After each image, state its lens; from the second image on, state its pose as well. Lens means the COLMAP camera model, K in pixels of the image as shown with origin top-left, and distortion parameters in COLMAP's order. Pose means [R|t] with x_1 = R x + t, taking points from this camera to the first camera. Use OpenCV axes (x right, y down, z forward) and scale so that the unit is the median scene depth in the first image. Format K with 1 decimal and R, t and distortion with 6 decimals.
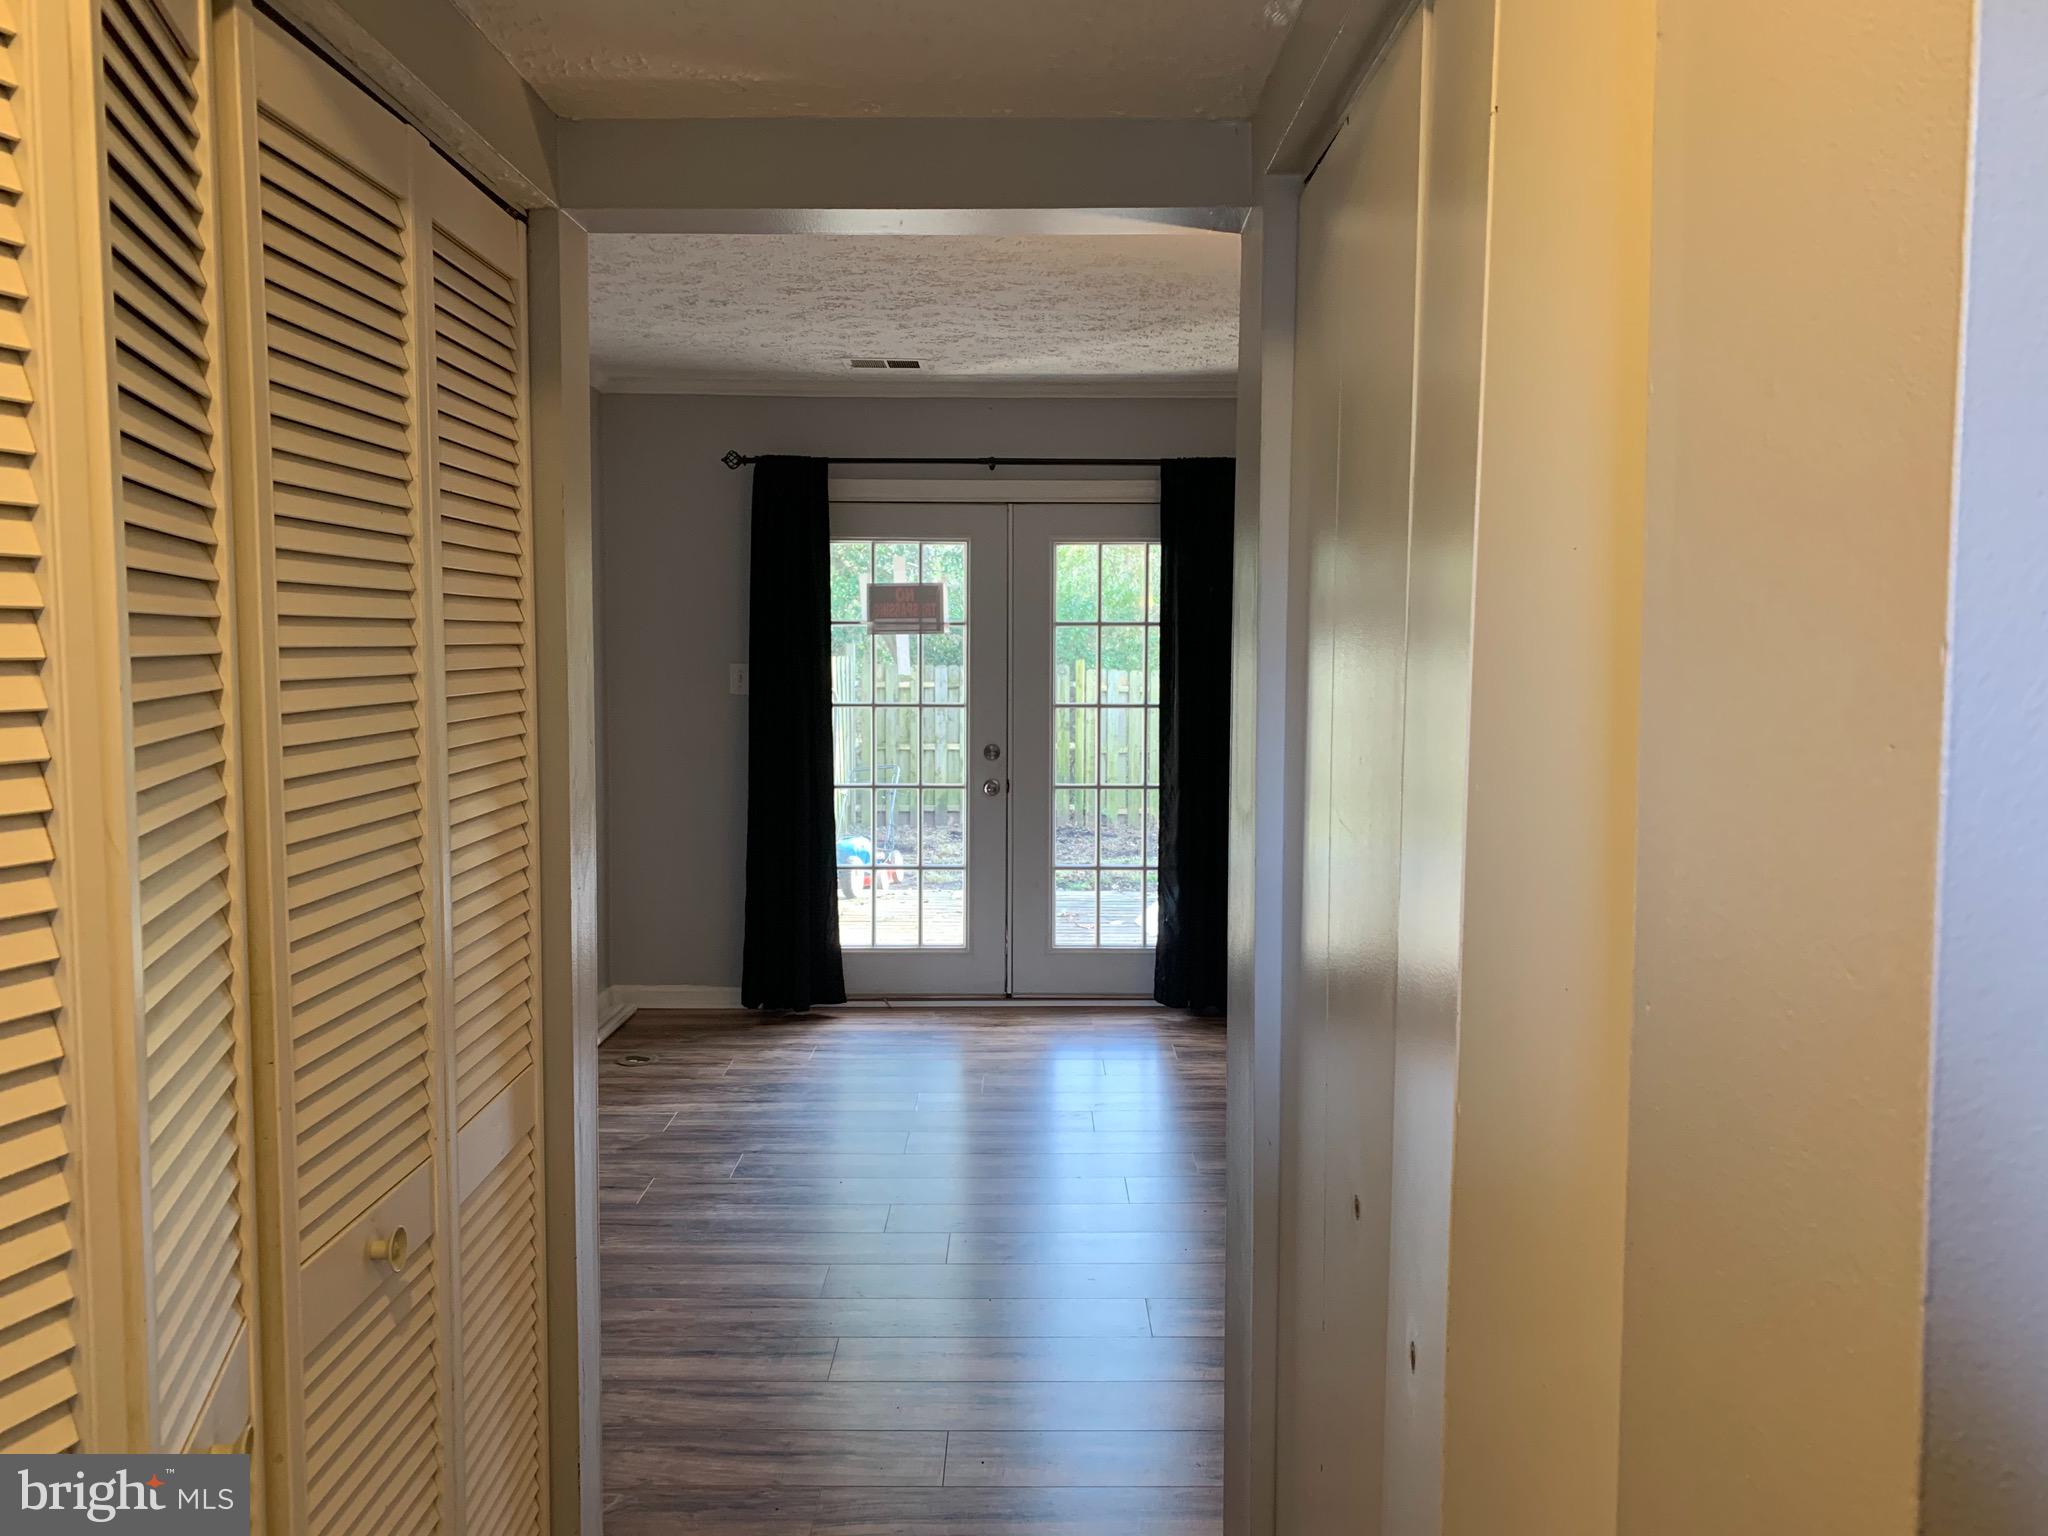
lens RADIAL K [[1549.9, 0, 1038.2], [0, 1549.9, 761.8], [0, 0, 1]] dist [0.034113, -0.047865]
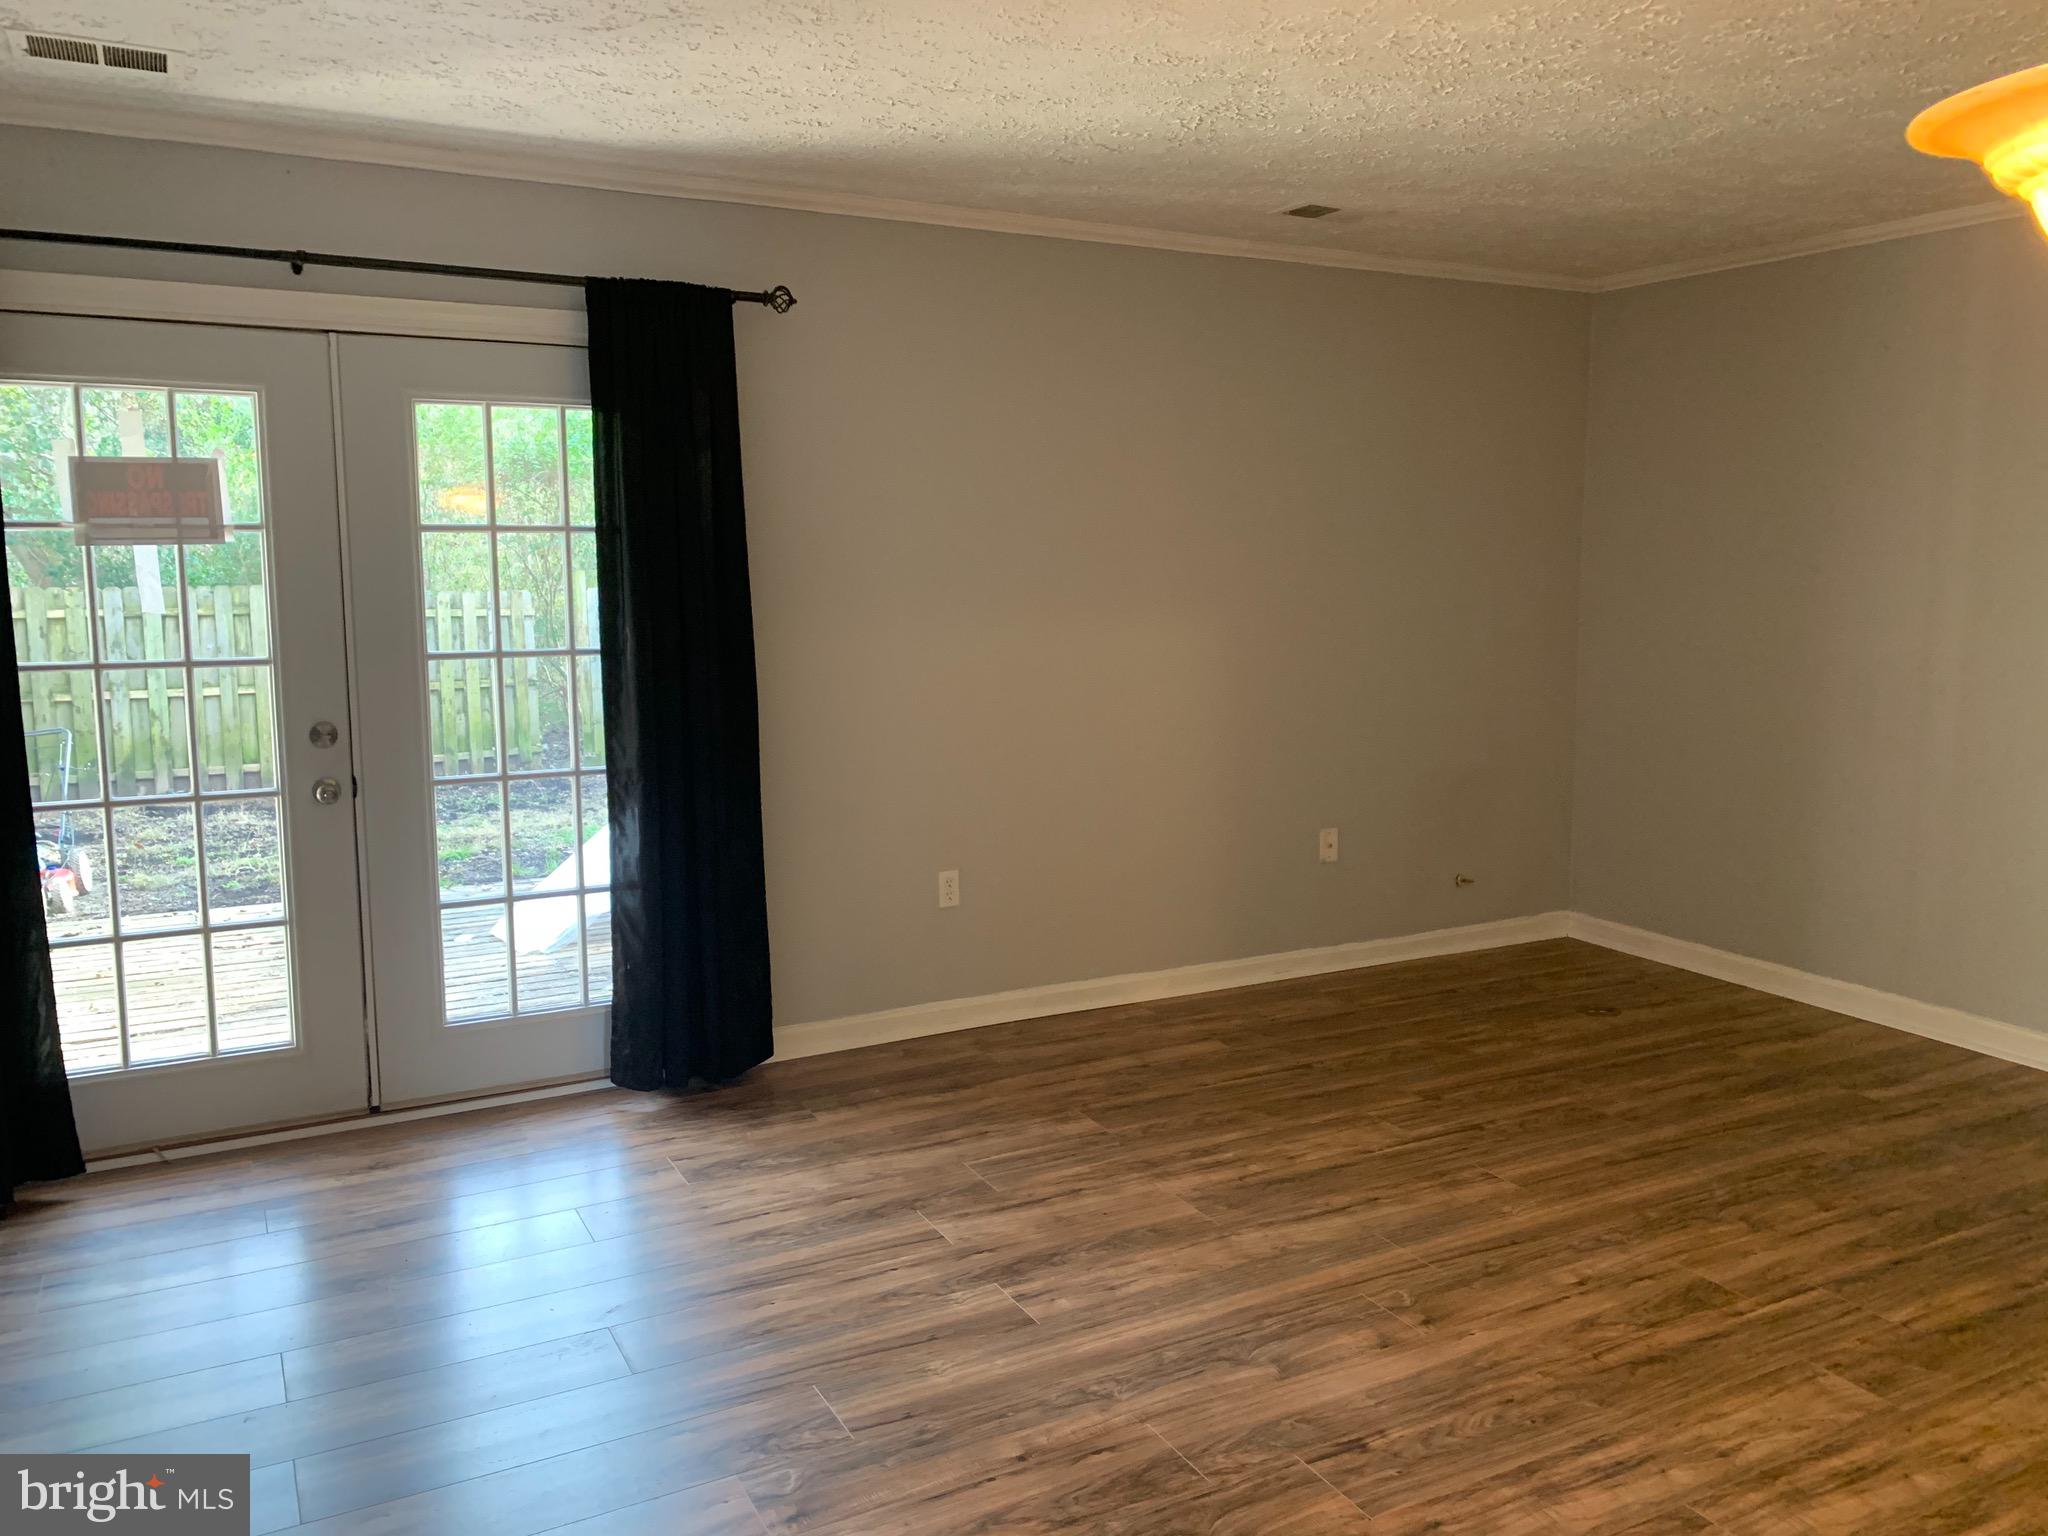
lens RADIAL K [[1549.9, 0, 1045.1], [0, 1549.9, 764.7], [0, 0, 1]] dist [0.034113, -0.047865]
pose [[0.879300, -0.065127, 0.471795, -0.071947], [0.032231, 0.996472, 0.077485, -0.033656], [-0.475177, -0.052926, 0.878297, 0.310932]]
